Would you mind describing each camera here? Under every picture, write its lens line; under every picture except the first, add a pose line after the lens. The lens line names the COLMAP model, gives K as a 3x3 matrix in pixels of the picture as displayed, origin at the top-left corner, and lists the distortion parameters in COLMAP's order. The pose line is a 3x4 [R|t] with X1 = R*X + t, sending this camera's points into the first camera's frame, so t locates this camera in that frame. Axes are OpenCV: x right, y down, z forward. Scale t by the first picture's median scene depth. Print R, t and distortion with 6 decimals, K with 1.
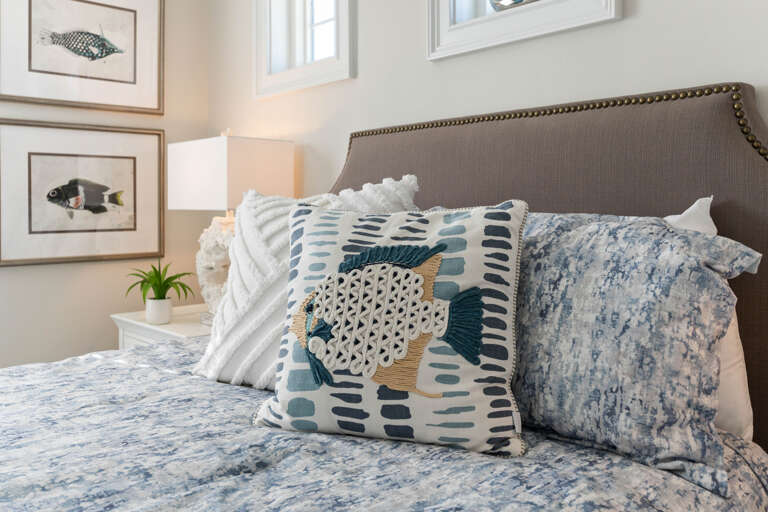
lens RADIAL K [[662.4, 0, 384.6], [0, 662.4, 208.0], [0, 0, 1]] dist [0.001457, -0.004087]
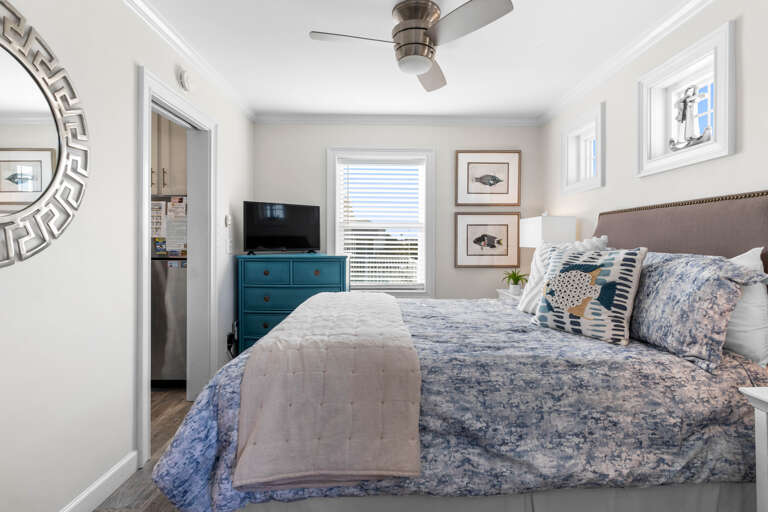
lens RADIAL K [[362.5, 0, 384.7], [0, 362.5, 244.0], [0, 0, 1]] dist [0.000072, 0.000016]
pose [[0.739122, 0.009732, -0.673501, 0.423746], [-0.008646, 0.999950, 0.004961, -0.024081], [0.673516, 0.002156, 0.739170, -0.628480]]
